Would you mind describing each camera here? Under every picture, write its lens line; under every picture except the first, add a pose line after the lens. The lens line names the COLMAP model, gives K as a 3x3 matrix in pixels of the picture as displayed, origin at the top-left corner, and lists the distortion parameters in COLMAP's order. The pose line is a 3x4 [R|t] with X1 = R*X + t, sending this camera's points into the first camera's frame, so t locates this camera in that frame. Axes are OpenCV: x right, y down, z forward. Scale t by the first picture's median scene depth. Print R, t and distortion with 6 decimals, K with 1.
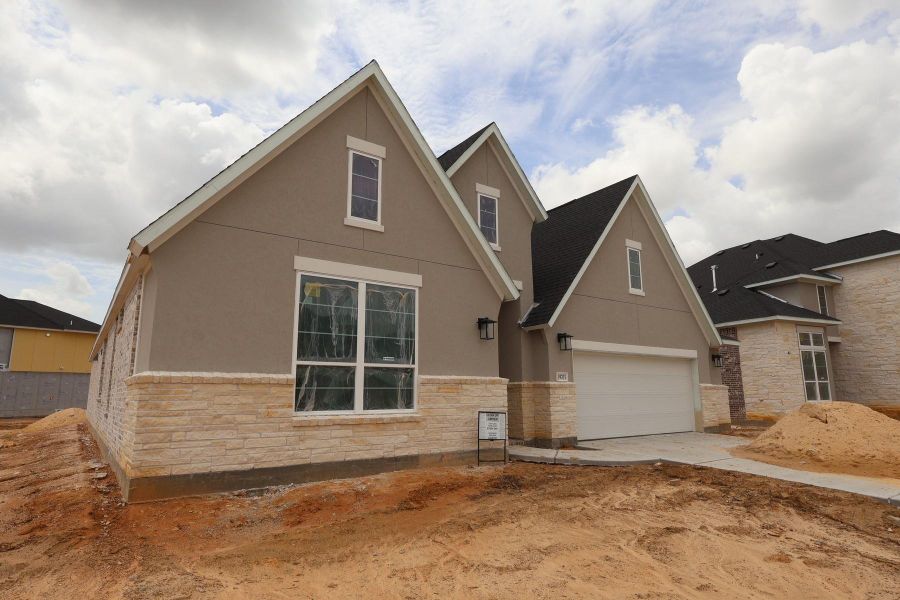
lens RADIAL K [[517.1, 0, 450.9], [0, 517.1, 306.6], [0, 0, 1]] dist [-0.005280, -0.000529]
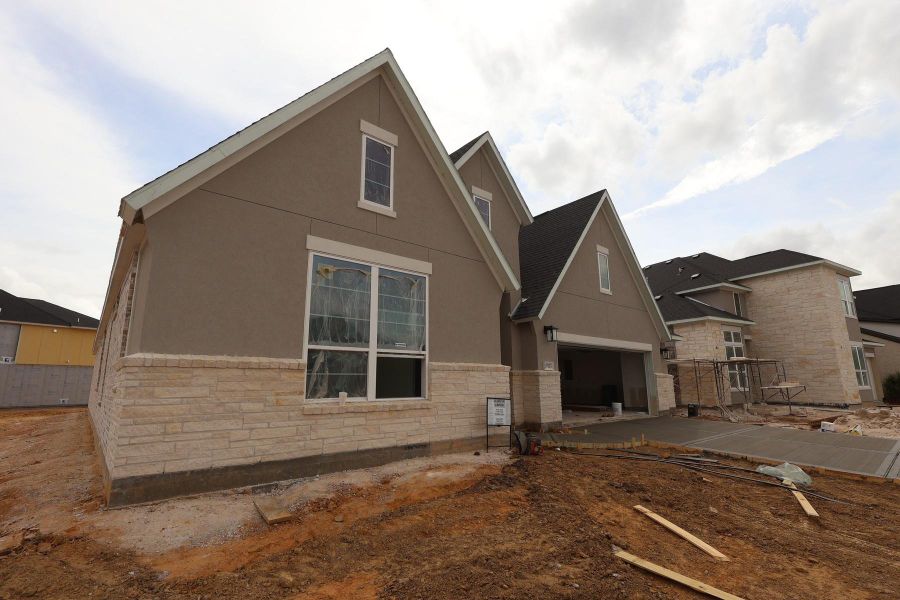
lens RADIAL K [[420.6, 0, 451.0], [0, 420.6, 306.1], [0, 0, 1]] dist [-0.005028, -0.000233]
pose [[0.996418, 0.011930, 0.083715, -0.088328], [-0.010422, 0.999776, -0.018427, 0.038777], [-0.083916, 0.017488, 0.996319, 0.180558]]
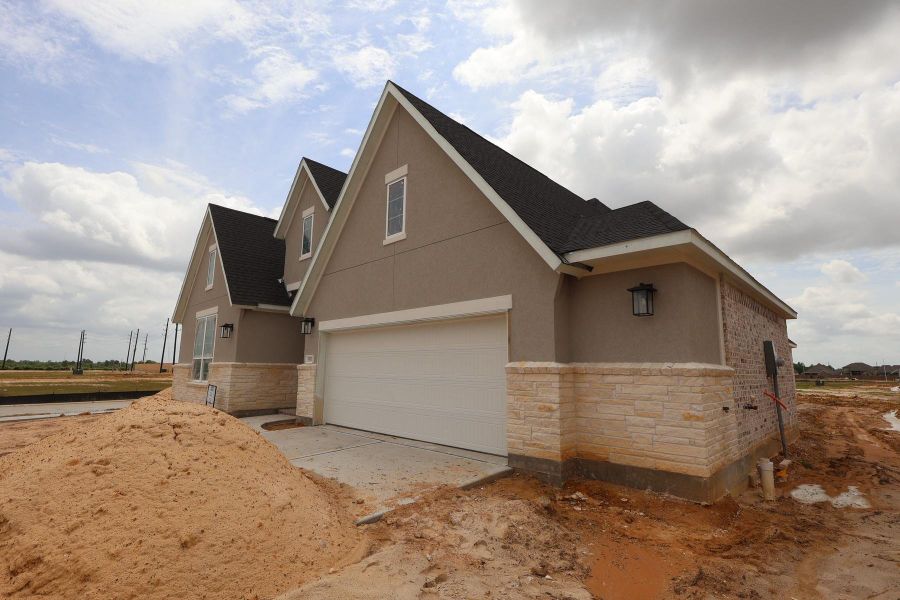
lens RADIAL K [[420.6, 0, 463.7], [0, 420.6, 315.4], [0, 0, 1]] dist [-0.005028, -0.000233]
pose [[0.175012, -0.128039, -0.976205, 1.503115], [0.148733, 0.983567, -0.102340, 0.244898], [0.973267, -0.127283, 0.191180, 1.551669]]
